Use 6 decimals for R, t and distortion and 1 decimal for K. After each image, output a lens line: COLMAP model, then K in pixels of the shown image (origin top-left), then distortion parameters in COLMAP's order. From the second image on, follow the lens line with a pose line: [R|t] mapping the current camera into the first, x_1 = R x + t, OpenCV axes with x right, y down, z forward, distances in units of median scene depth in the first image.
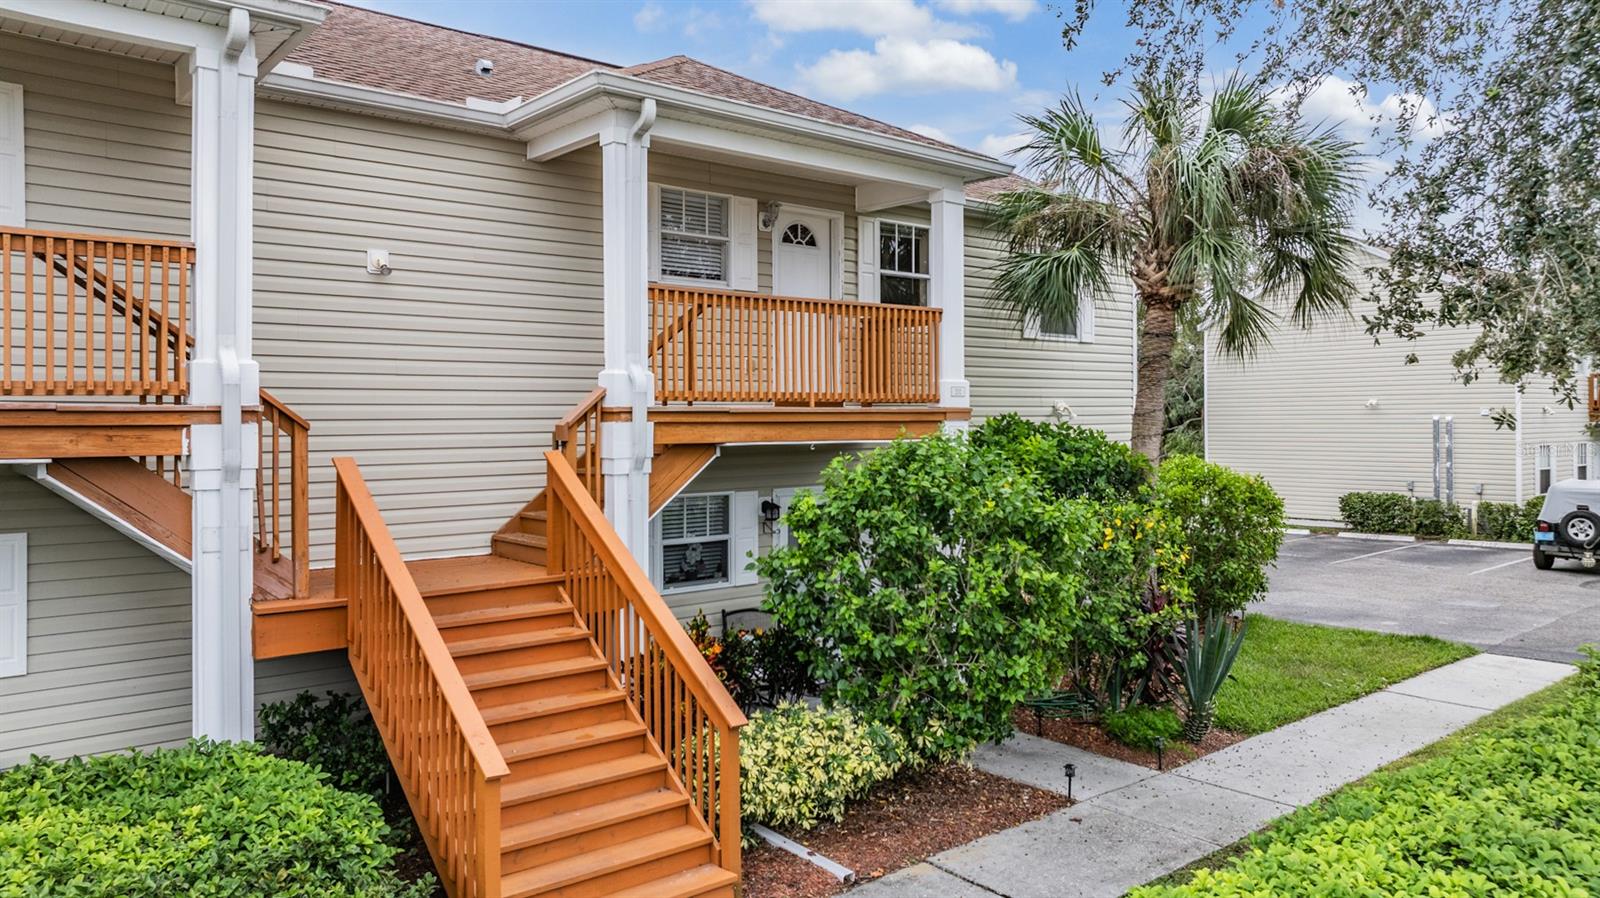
lens RADIAL K [[1137.4, 0, 807.2], [0, 1137.4, 442.8], [0, 0, 1]] dist [-0.022427, 0.008423]
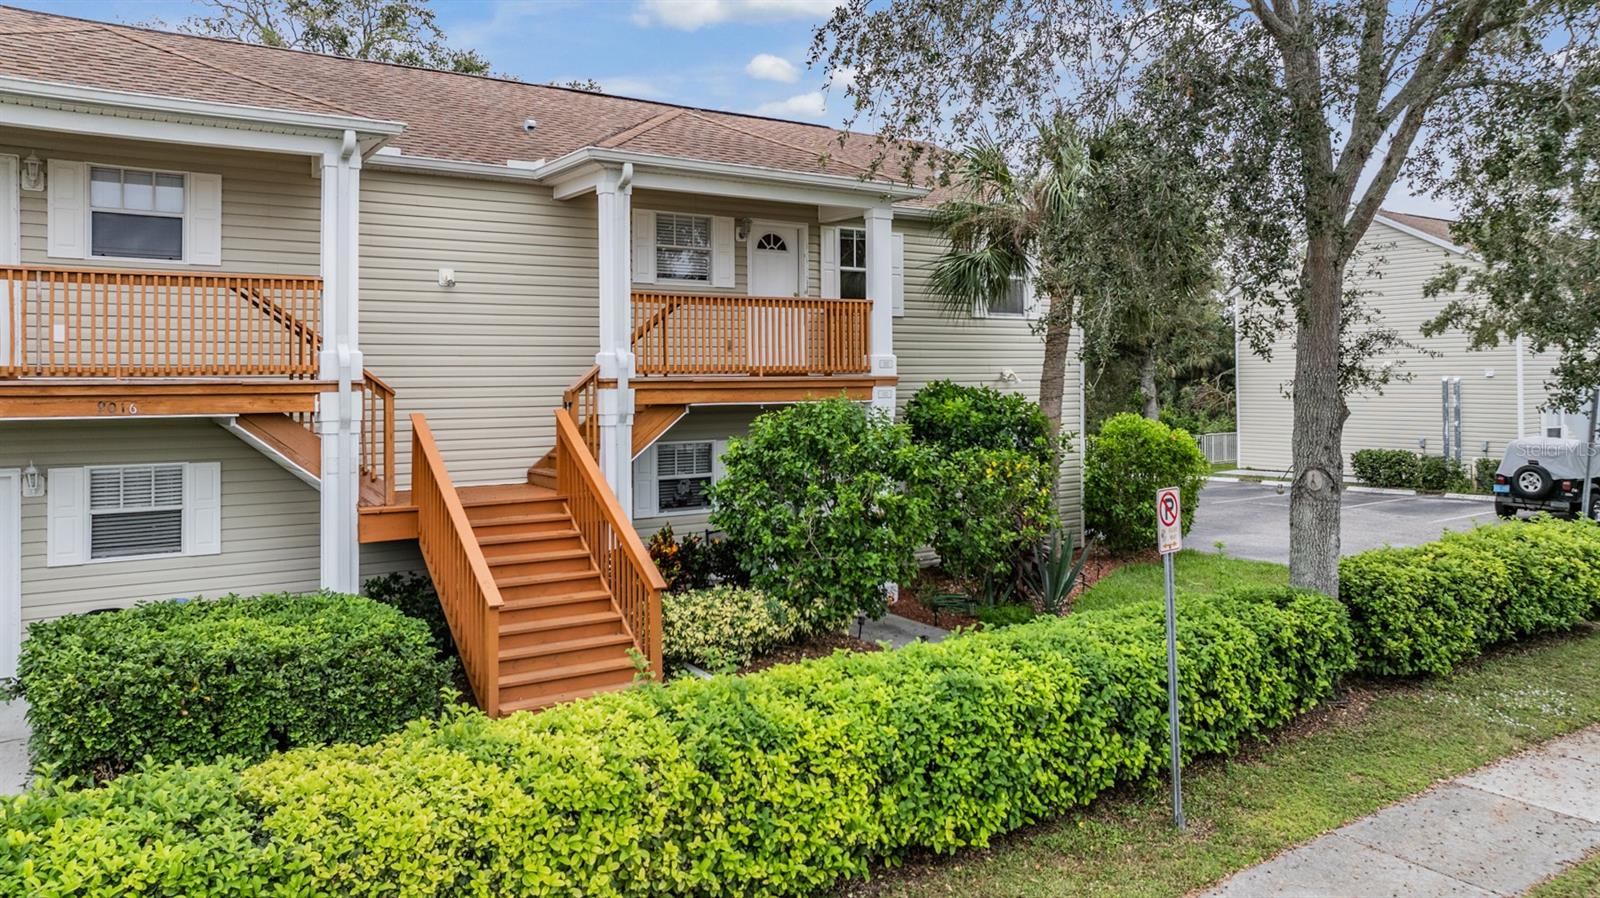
lens RADIAL K [[1130.3, 0, 792.9], [0, 1130.3, 397.2], [0, 0, 1]] dist [-0.007614, 0.001257]
pose [[0.994261, -0.000393, -0.106985, 0.218771], [-0.000058, 0.999991, -0.004209, -0.002018], [0.106986, 0.004191, 0.994252, -0.388749]]
